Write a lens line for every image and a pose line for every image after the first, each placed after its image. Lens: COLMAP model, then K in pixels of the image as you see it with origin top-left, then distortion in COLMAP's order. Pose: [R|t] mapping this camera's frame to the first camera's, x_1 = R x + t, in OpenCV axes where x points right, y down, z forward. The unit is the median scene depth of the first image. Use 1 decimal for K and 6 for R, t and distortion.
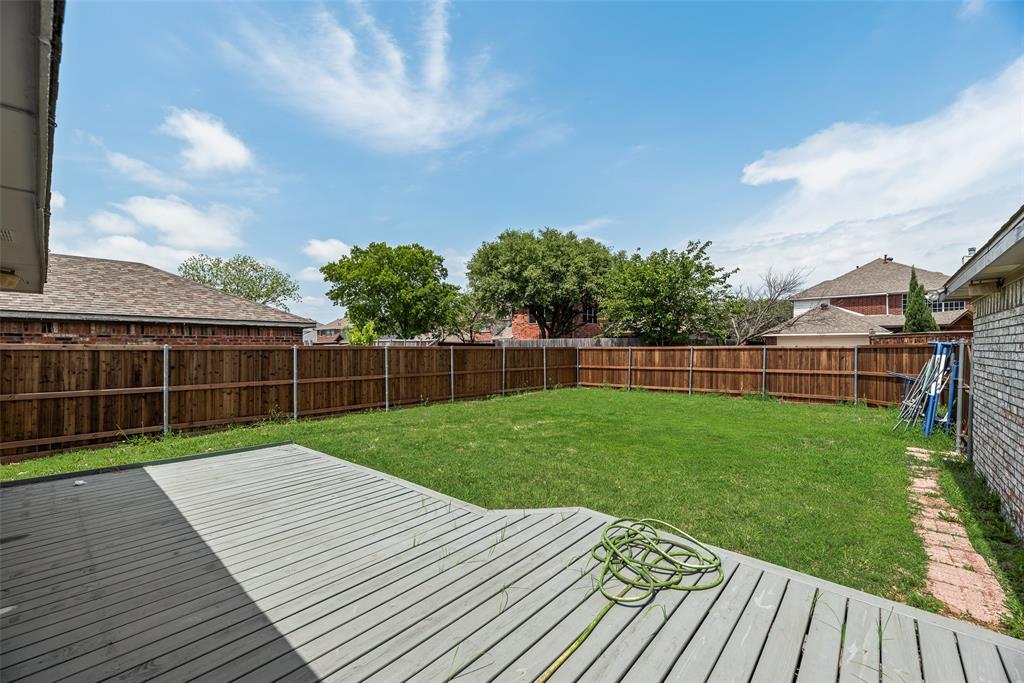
lens RADIAL K [[417.7, 0, 510.8], [0, 417.7, 348.6], [0, 0, 1]] dist [-0.002280, -0.001081]
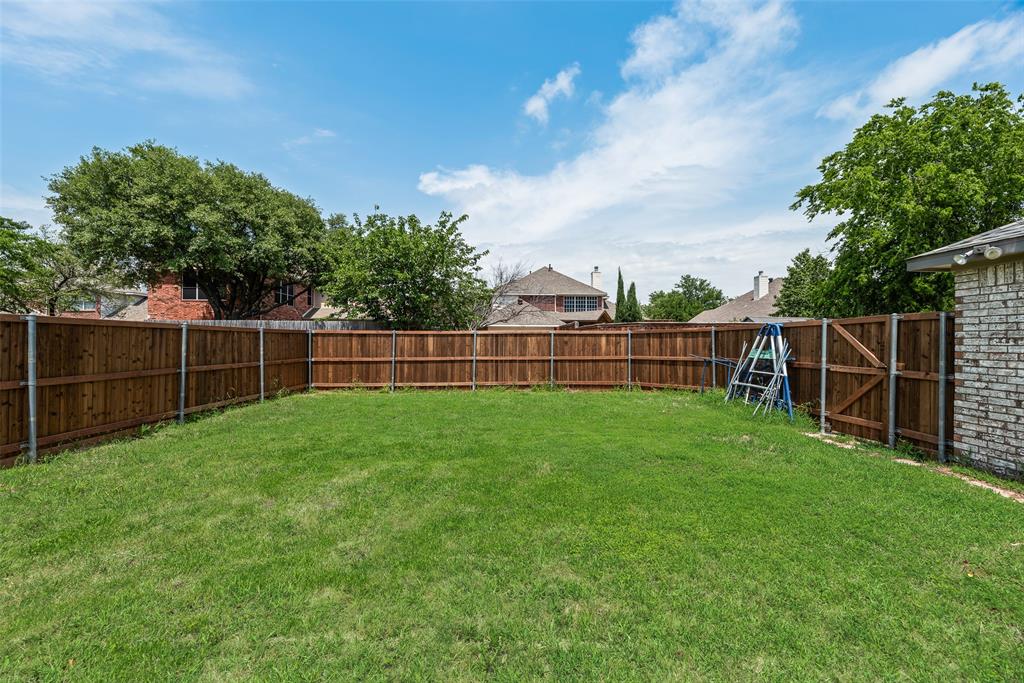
lens RADIAL K [[417.7, 0, 520.7], [0, 417.7, 339.4], [0, 0, 1]] dist [-0.002280, -0.001081]
pose [[0.722993, 0.005792, 0.690831, -0.055811], [-0.003437, 0.999983, -0.004787, 0.012585], [-0.690847, 0.001087, 0.723000, 0.289973]]
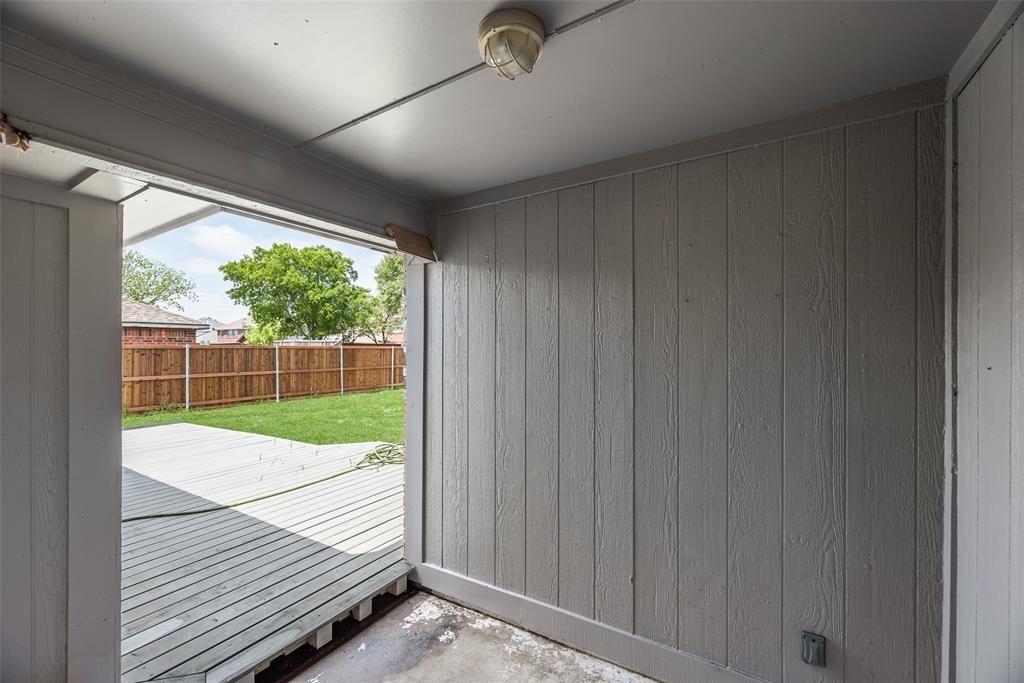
lens RADIAL K [[417.7, 0, 514.9], [0, 417.7, 346.8], [0, 0, 1]] dist [-0.002280, -0.001081]
pose [[0.983384, -0.001202, 0.181533, 0.084636], [0.002423, 0.999976, -0.006506, 0.003860], [-0.181520, 0.006838, 0.983363, -0.152821]]
